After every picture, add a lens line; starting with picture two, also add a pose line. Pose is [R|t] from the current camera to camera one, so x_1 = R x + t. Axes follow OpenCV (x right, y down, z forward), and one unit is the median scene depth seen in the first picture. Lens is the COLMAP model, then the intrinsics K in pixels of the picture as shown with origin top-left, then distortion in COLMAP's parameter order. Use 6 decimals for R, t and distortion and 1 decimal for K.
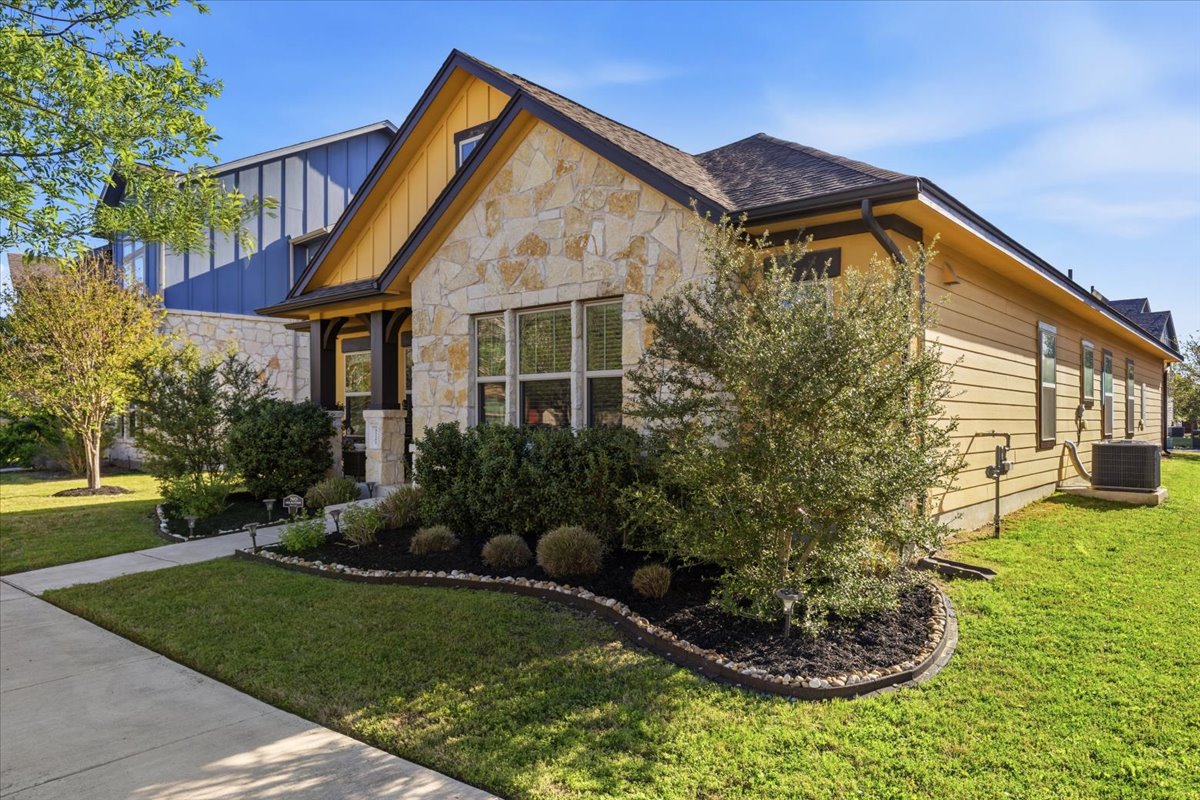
lens RADIAL K [[817.6, 0, 599.8], [0, 817.6, 413.7], [0, 0, 1]] dist [0.004547, 0.001347]
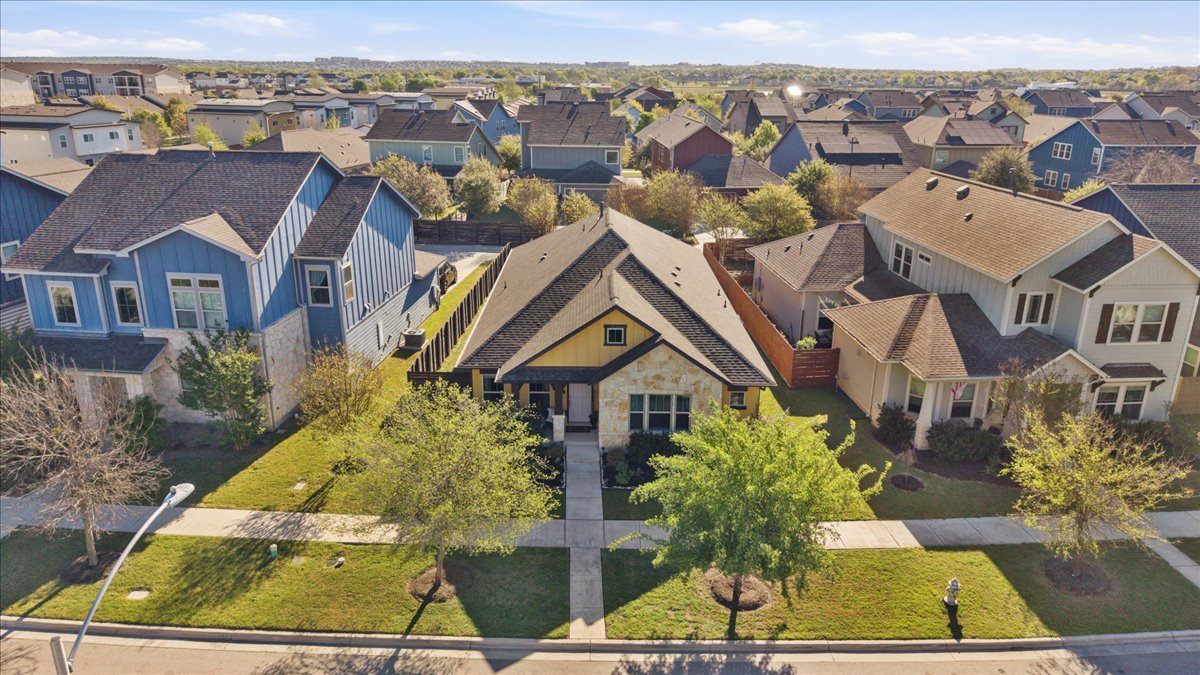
lens RADIAL K [[821.7, 0, 600.0], [0, 821.7, 337.5], [0, 0, 1]] dist [0.025201, -0.004363]
pose [[0.770722, -0.196799, 0.606017, -2.235578], [-0.014666, 0.945375, 0.325654, -1.428724], [-0.637002, -0.259877, 0.725736, -1.221712]]
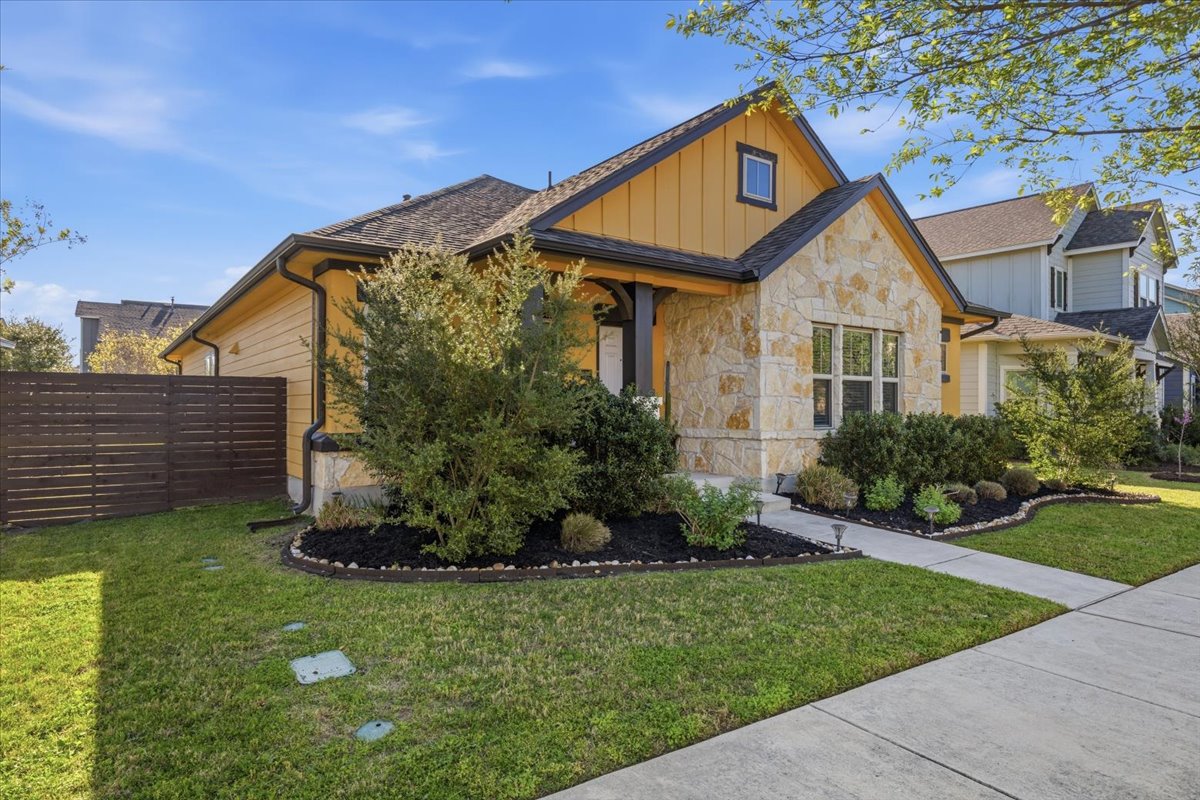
lens RADIAL K [[732.3, 0, 603.7], [0, 732.3, 396.4], [0, 0, 1]] dist [-0.000678, -0.002587]
pose [[0.232142, 0.018448, 0.972507, -1.355040], [-0.017225, 0.999741, -0.014853, 0.010981], [-0.972529, -0.013303, 0.232400, 1.113585]]
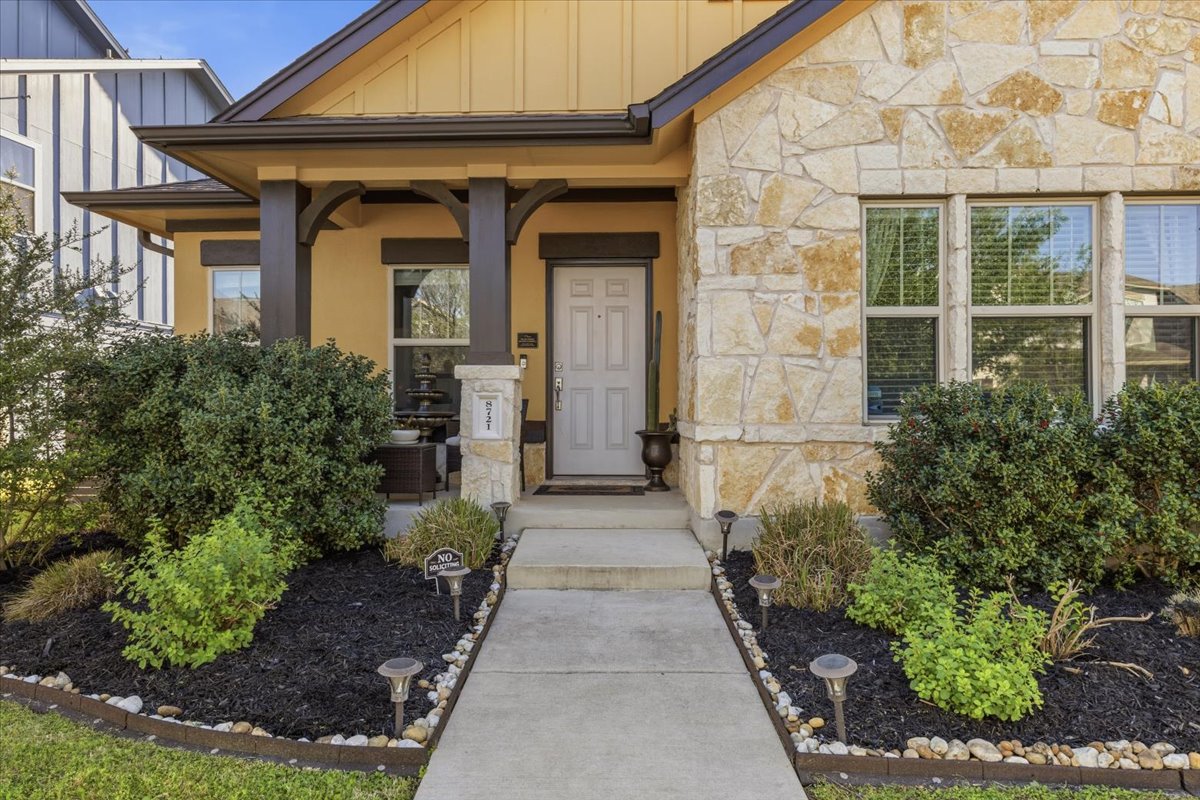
lens RADIAL K [[695.7, 0, 601.2], [0, 695.7, 403.6], [0, 0, 1]] dist [0.000383, -0.001550]
pose [[0.793057, 0.005147, 0.609126, -0.634669], [-0.007701, 0.999969, 0.001576, 0.025525], [-0.609099, -0.005940, 0.793072, 0.771621]]
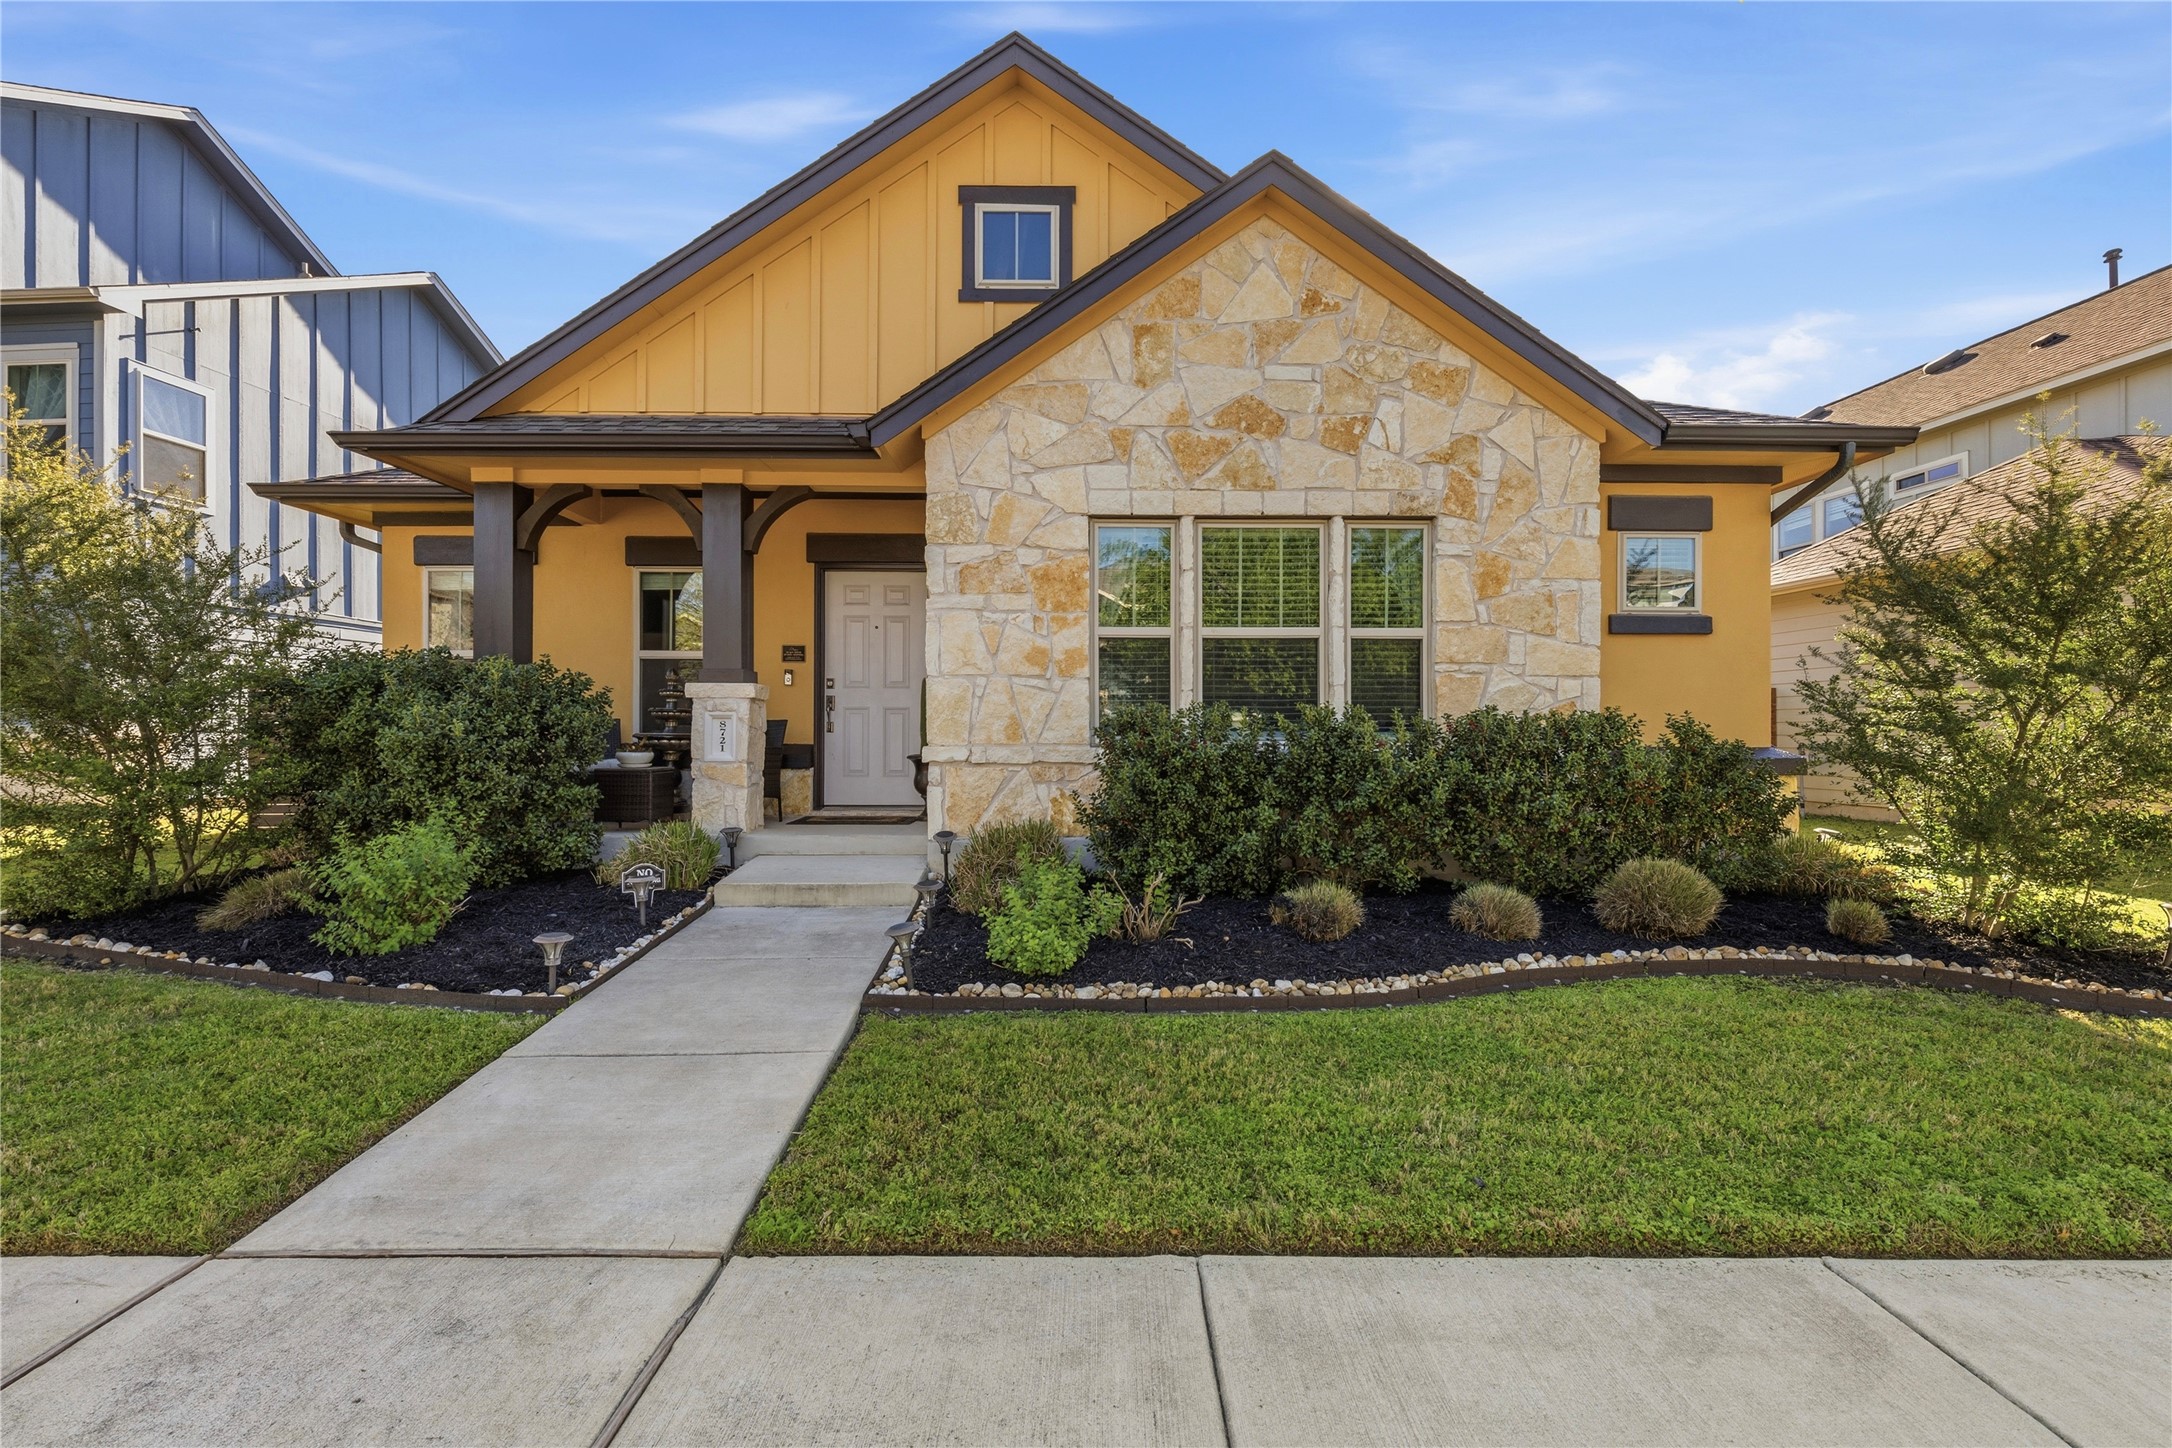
lens RADIAL K [[995.8, 0, 1093.6], [0, 995.8, 733.5], [0, 0, 1]] dist [0.002471, -0.006573]
pose [[0.758520, 0.005241, 0.651629, -0.644526], [-0.010415, 0.999937, 0.004082, 0.028483], [-0.651567, -0.009883, 0.758527, 0.504247]]
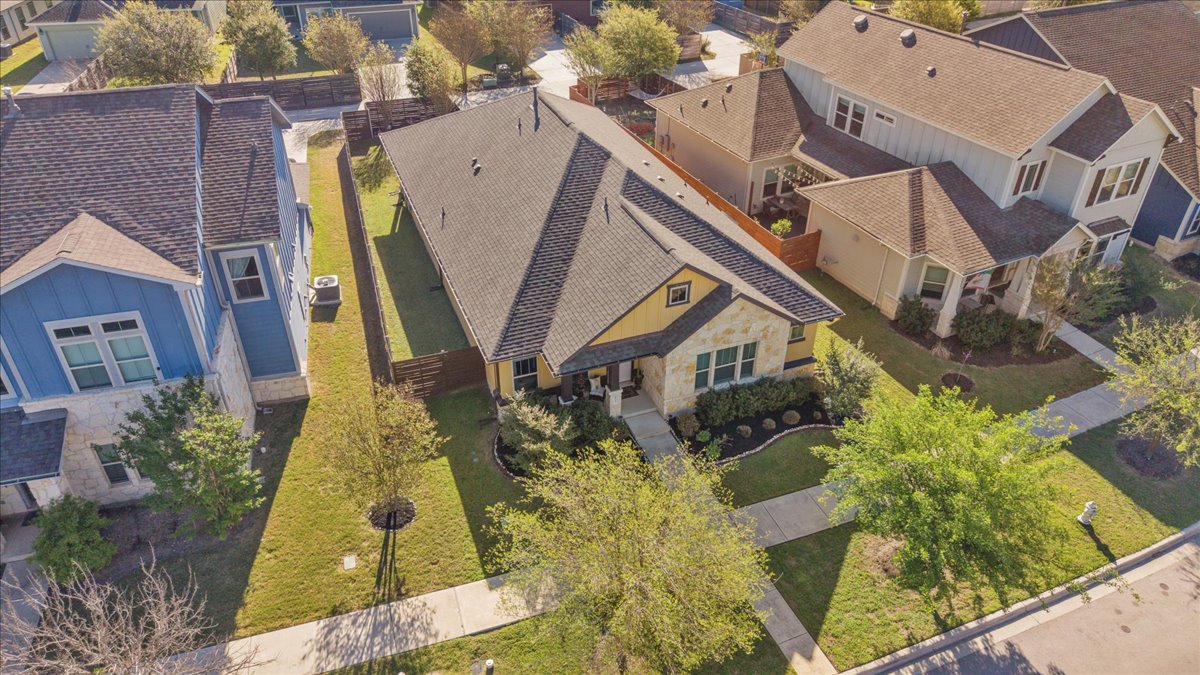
lens RADIAL K [[821.7, 0, 600.0], [0, 821.7, 337.5], [0, 0, 1]] dist [0.025201, -0.004363]
pose [[0.480999, -0.487408, 0.728748, -2.443435], [-0.016810, 0.825940, 0.563508, -1.825932], [-0.876560, -0.283297, 0.389083, 0.243777]]
